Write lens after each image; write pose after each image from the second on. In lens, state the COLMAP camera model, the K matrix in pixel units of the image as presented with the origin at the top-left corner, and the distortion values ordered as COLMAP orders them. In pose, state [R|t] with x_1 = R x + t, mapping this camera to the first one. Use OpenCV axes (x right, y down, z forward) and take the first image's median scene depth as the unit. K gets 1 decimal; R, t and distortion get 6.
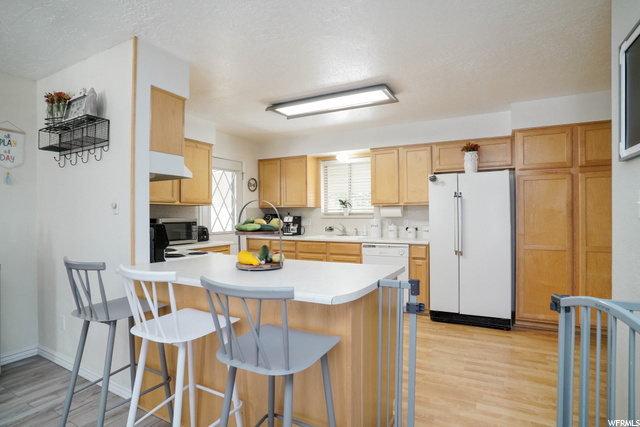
lens RADIAL K [[335.3, 0, 319.1], [0, 335.3, 213.6], [0, 0, 1]] dist [-0.042302, 0.001485]
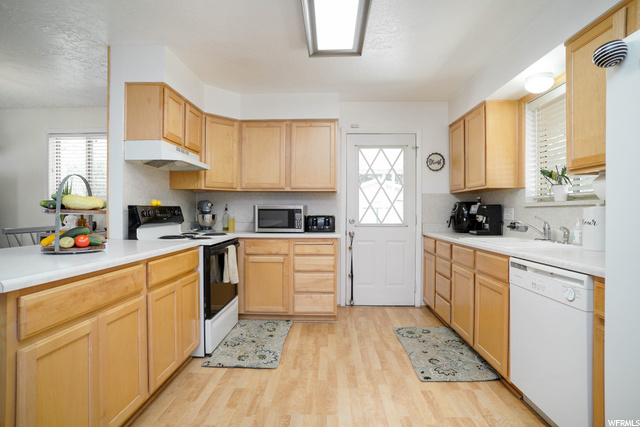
lens RADIAL K [[335.3, 0, 321.6], [0, 335.3, 213.1], [0, 0, 1]] dist [-0.042302, 0.001485]
pose [[0.467897, 0.011335, -0.883710, 0.373772], [-0.000452, 0.999921, 0.012586, 0.019021], [0.883783, -0.005490, 0.467865, 0.503047]]
